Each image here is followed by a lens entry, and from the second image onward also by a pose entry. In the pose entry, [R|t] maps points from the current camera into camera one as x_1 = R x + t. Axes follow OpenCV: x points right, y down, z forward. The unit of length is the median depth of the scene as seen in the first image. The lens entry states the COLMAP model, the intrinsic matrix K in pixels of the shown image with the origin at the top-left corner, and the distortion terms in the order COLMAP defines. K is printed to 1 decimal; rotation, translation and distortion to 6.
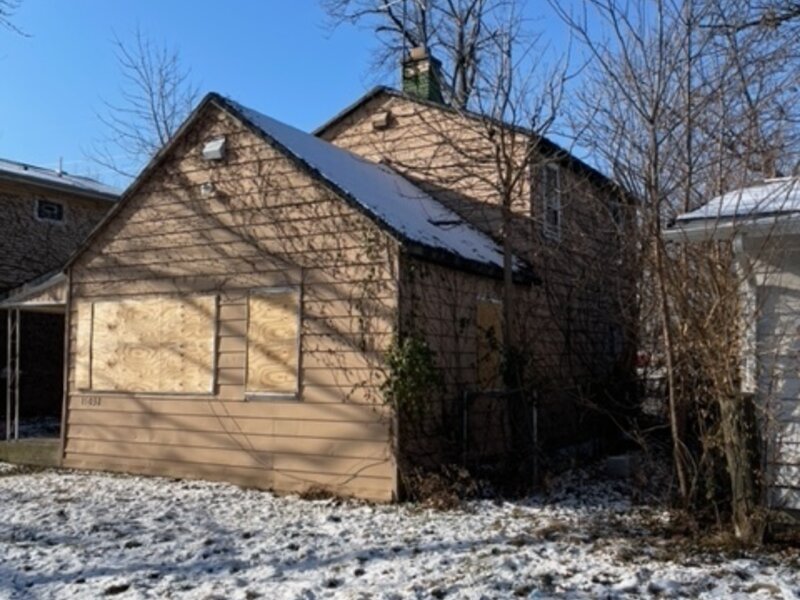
lens RADIAL K [[778.1, 0, 400.0], [0, 778.1, 300.0], [0, 0, 1]] dist [-0.000578, -0.011911]
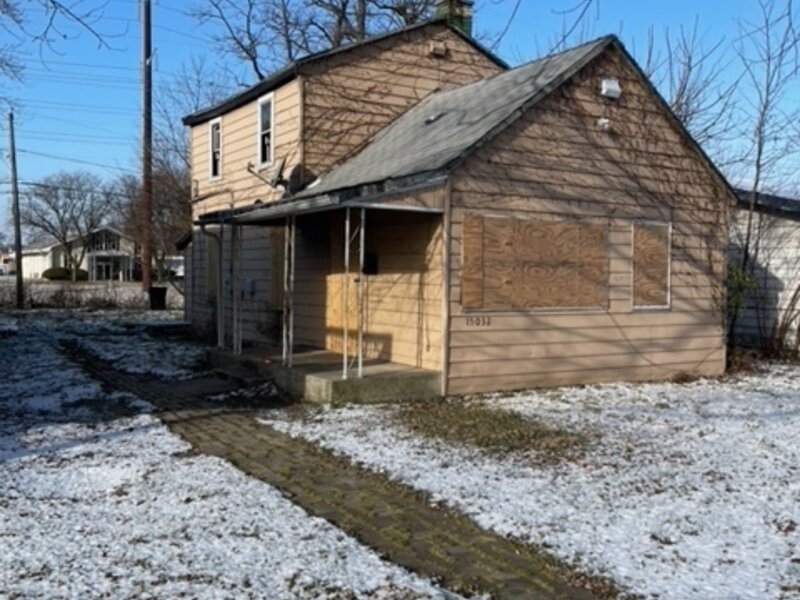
lens RADIAL K [[778.1, 0, 400.0], [0, 778.1, 300.0], [0, 0, 1]] dist [-0.000578, -0.011911]
pose [[0.529207, -0.021369, 0.848224, -1.387148], [-0.079258, 0.994067, 0.074492, 0.048116], [-0.844783, -0.106650, 0.524373, 0.666174]]
